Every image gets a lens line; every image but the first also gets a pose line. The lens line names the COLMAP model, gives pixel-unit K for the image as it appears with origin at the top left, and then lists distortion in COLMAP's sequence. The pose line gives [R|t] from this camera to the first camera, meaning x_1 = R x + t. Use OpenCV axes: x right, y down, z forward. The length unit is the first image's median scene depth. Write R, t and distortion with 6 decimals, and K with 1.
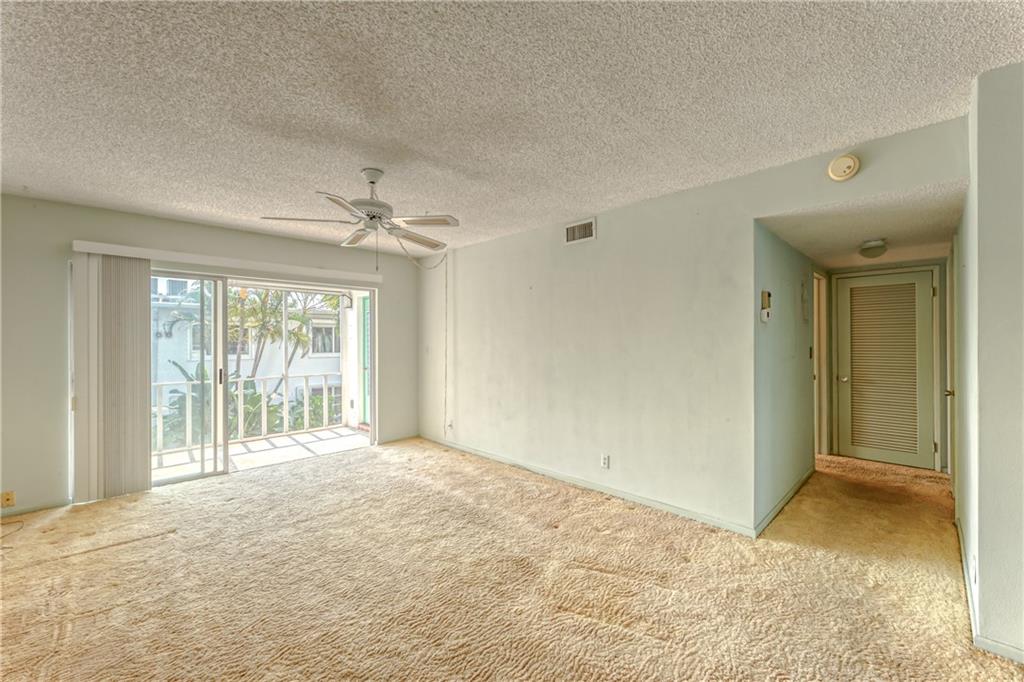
lens RADIAL K [[415.3, 0, 510.7], [0, 415.3, 340.8], [0, 0, 1]] dist [-0.003262, 0.000046]
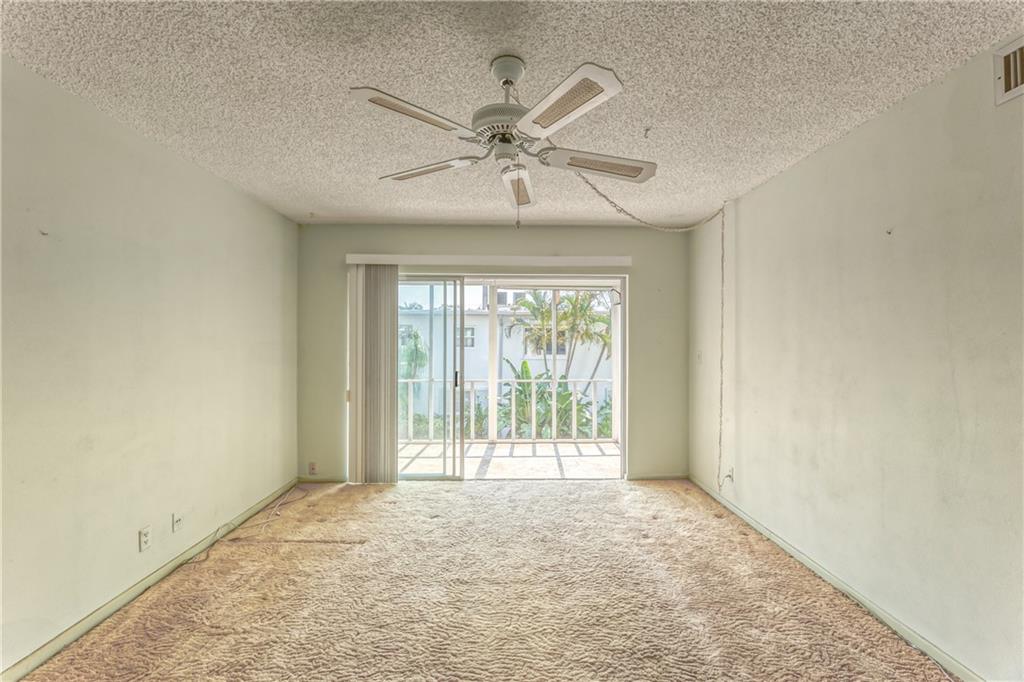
lens RADIAL K [[415.3, 0, 513.3], [0, 415.3, 341.2], [0, 0, 1]] dist [-0.003262, 0.000046]
pose [[0.729534, 0.003207, -0.683937, 0.068157], [-0.006070, 0.999980, -0.001785, -0.001650], [0.683918, 0.005453, 0.729539, 0.431145]]
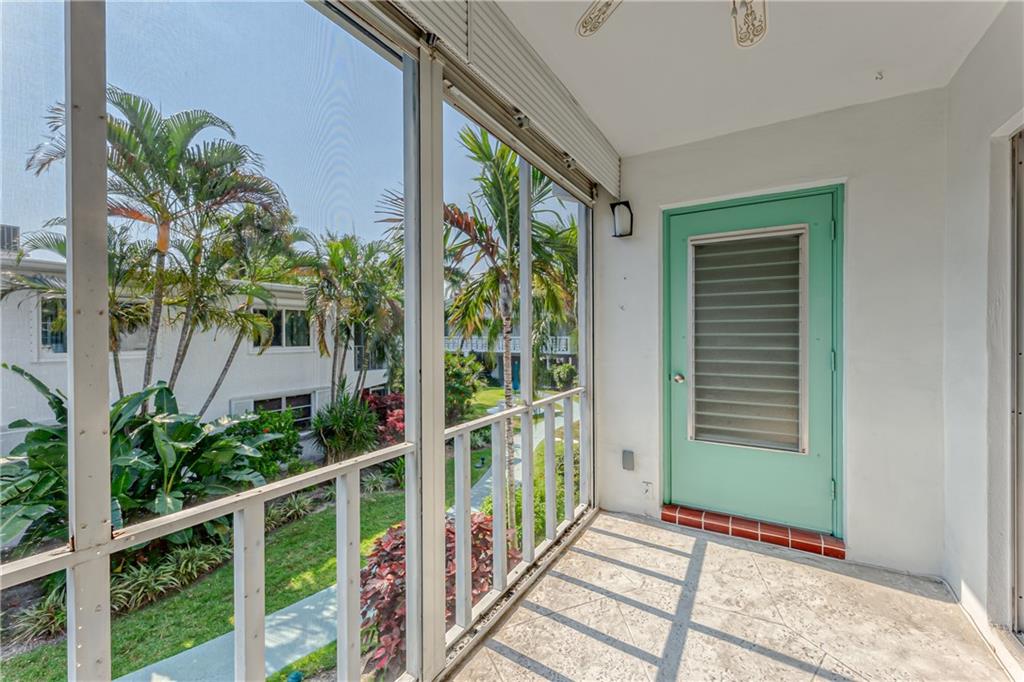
lens RADIAL K [[415.3, 0, 515.3], [0, 415.3, 335.5], [0, 0, 1]] dist [-0.003262, 0.000046]
pose [[0.967543, -0.005318, 0.252651, -1.078720], [0.003821, 0.999972, 0.006412, 0.036039], [-0.252678, -0.005238, 0.967536, 1.092583]]
